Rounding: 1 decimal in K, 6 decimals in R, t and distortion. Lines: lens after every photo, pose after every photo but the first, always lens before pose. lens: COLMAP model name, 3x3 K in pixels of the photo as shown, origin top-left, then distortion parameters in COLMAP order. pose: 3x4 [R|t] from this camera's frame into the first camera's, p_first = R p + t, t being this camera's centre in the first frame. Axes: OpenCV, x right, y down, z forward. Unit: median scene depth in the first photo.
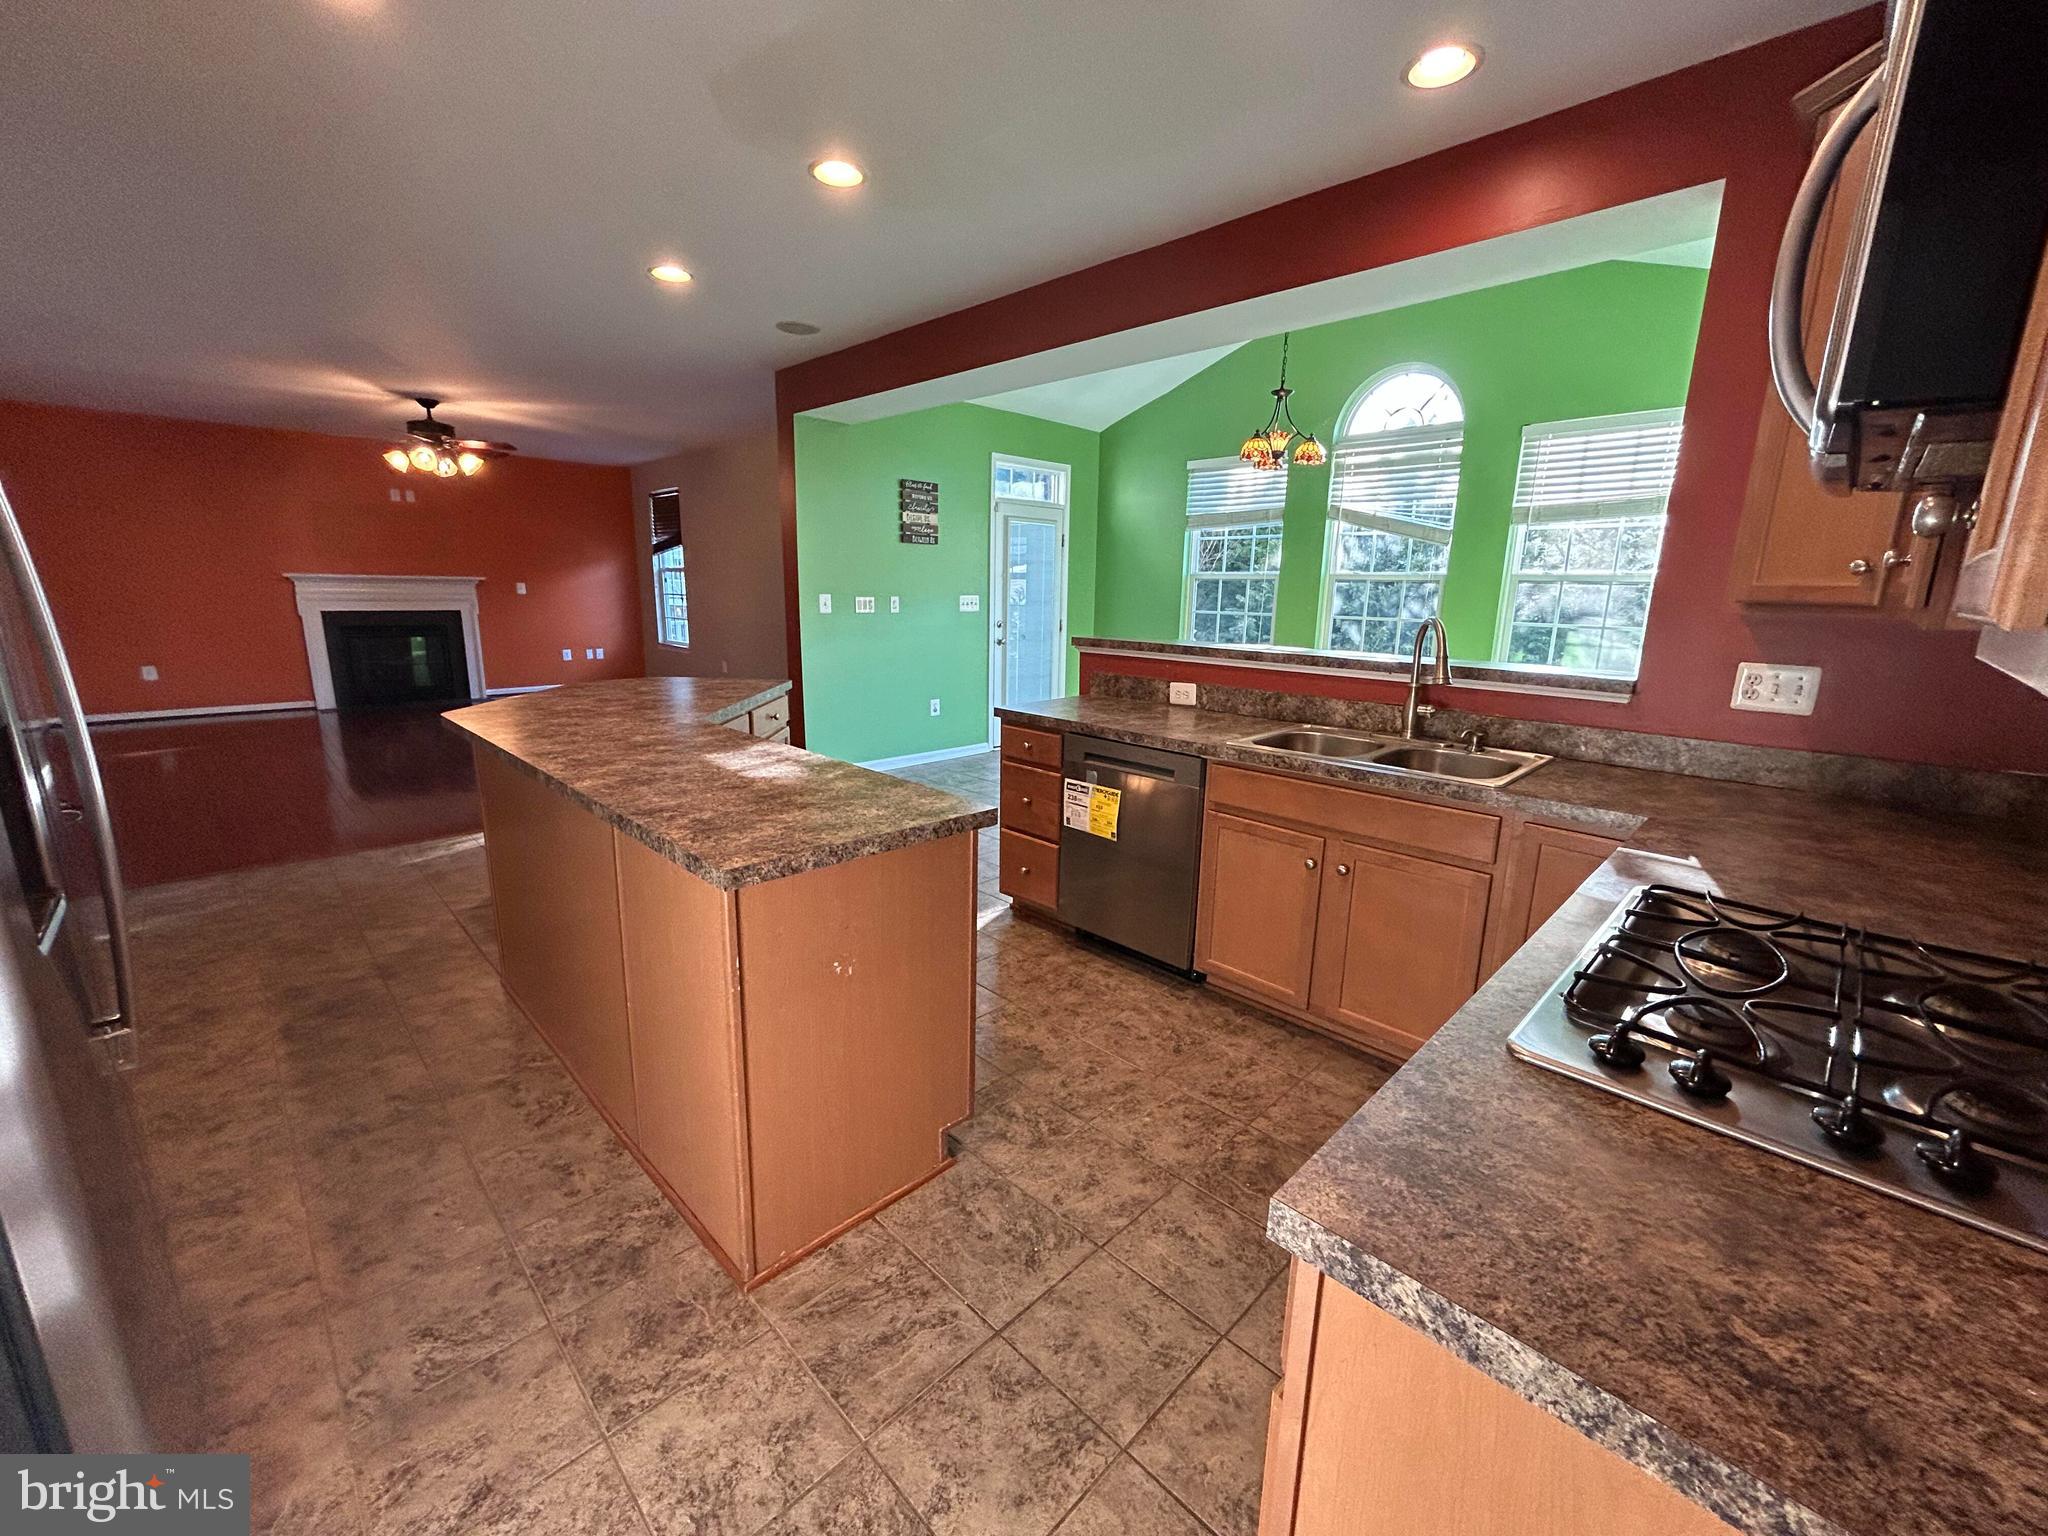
lens RADIAL K [[825.4, 0, 1019.1], [0, 825.4, 766.6], [0, 0, 1]] dist [-0.001532, 0.000252]
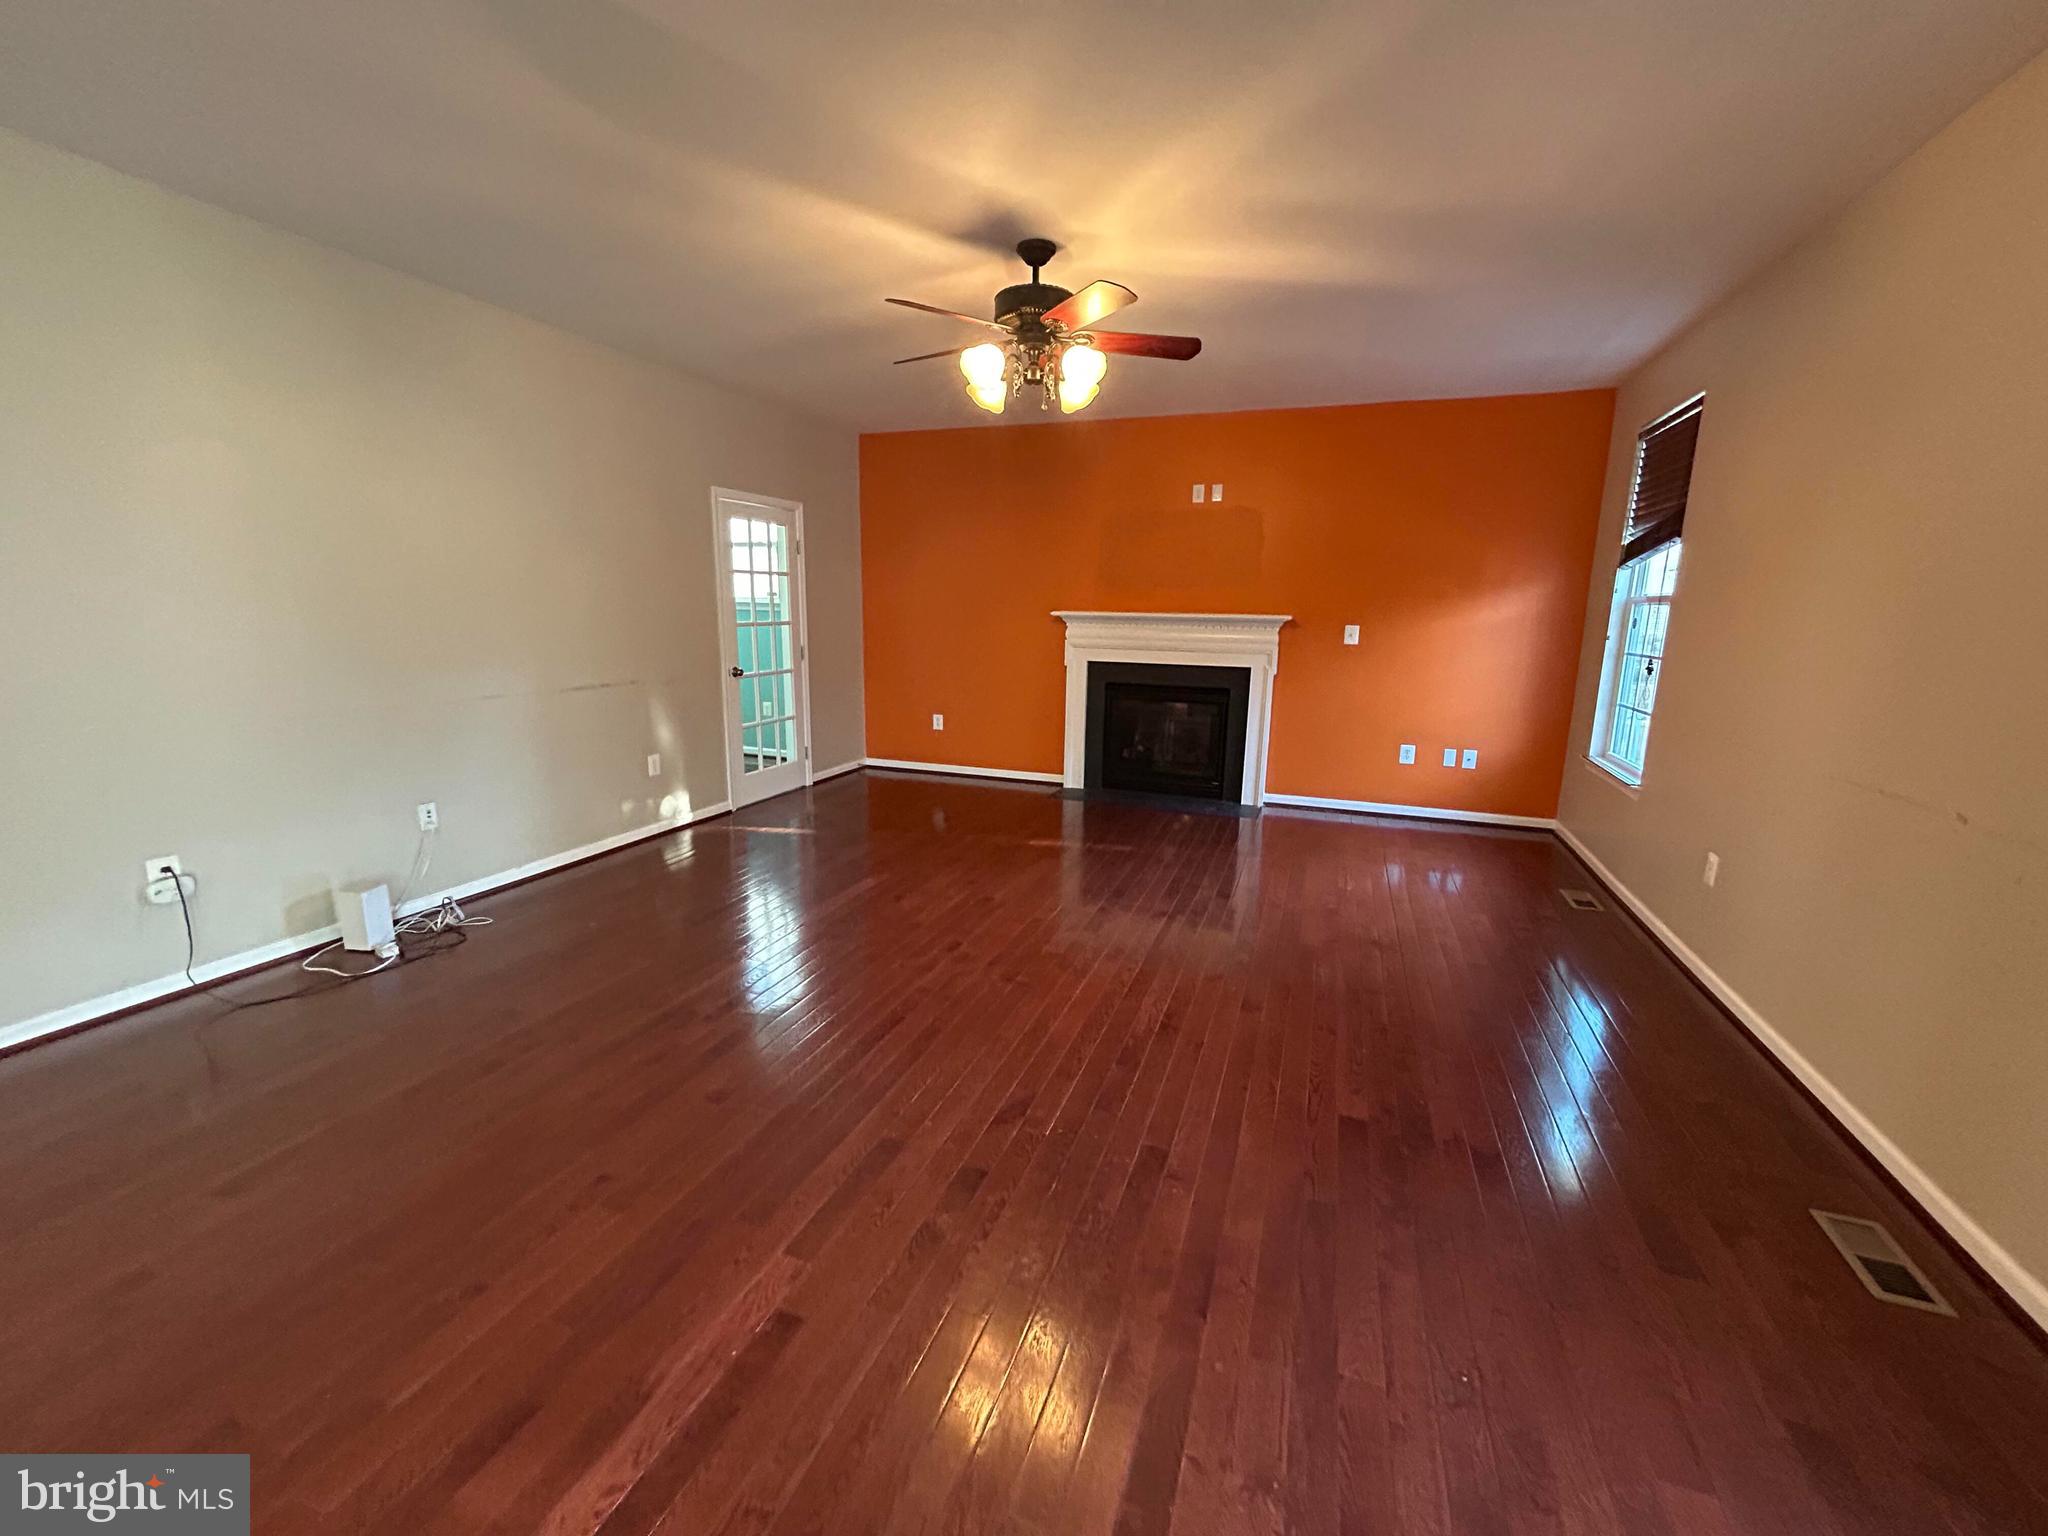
lens RADIAL K [[825.4, 0, 1019.1], [0, 825.4, 766.6], [0, 0, 1]] dist [-0.001532, 0.000252]
pose [[0.413657, 0.166809, -0.895021, -0.246750], [-0.202574, 0.975292, 0.088145, -0.194017], [0.887610, 0.144846, 0.437228, 0.827643]]
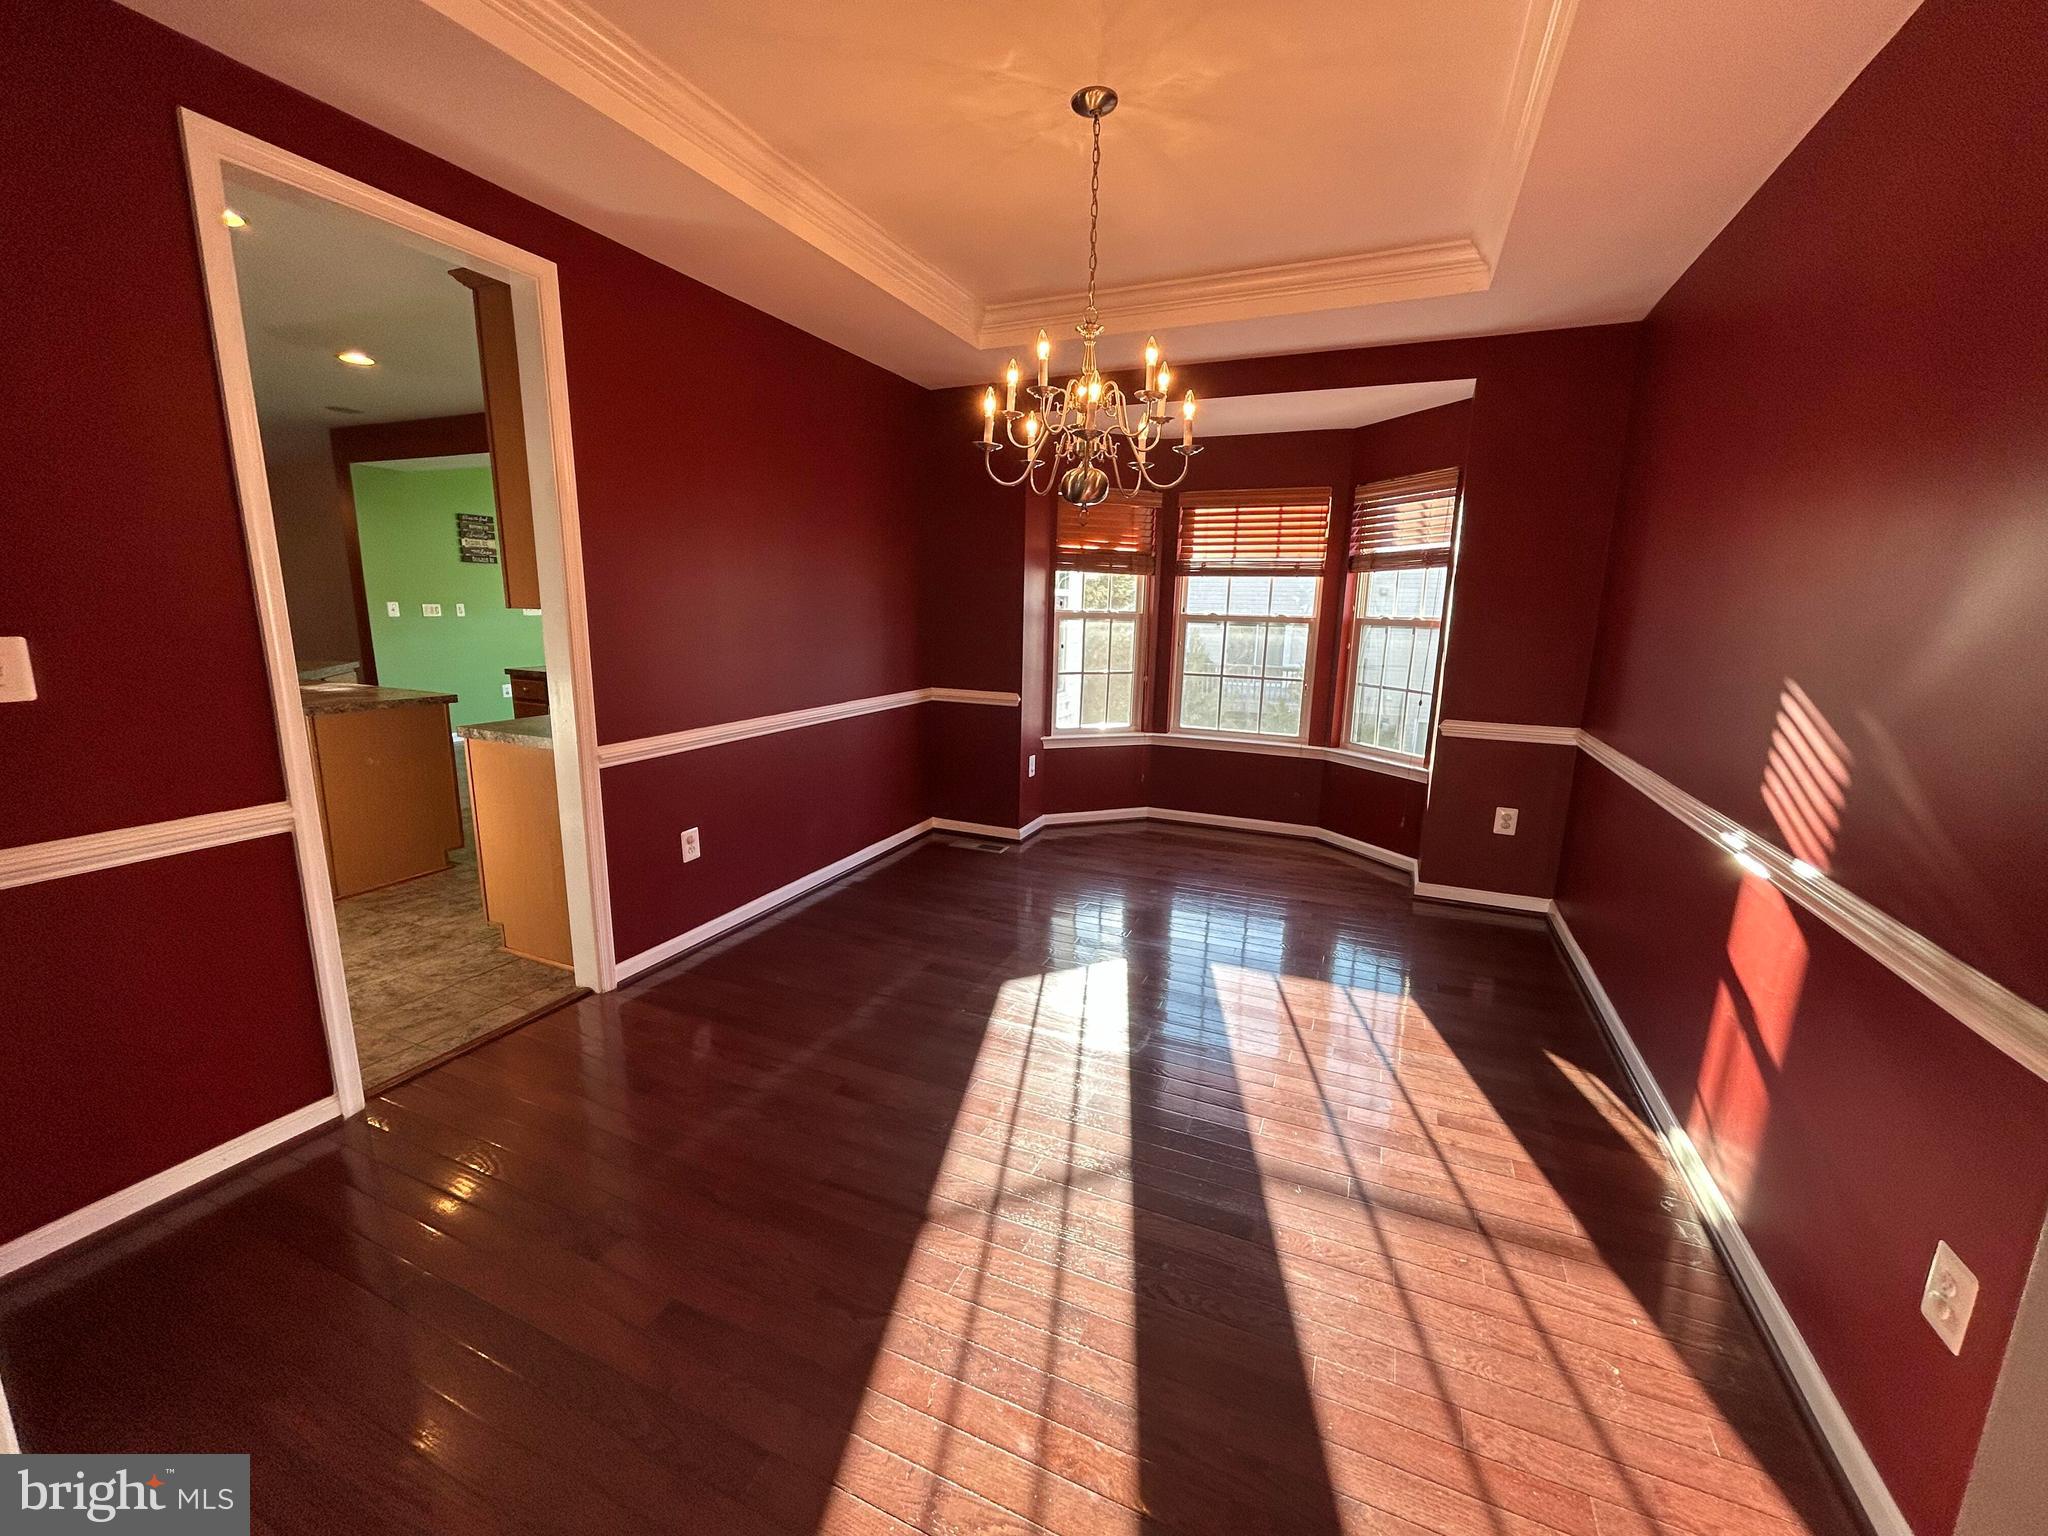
lens RADIAL K [[825.4, 0, 1019.1], [0, 825.4, 766.6], [0, 0, 1]] dist [-0.001532, 0.000252]
pose [[0.930036, -0.076558, 0.359406, 0.170747], [0.080814, 0.996724, 0.003191, 0.107931], [-0.358473, 0.026077, 0.933176, -0.482939]]
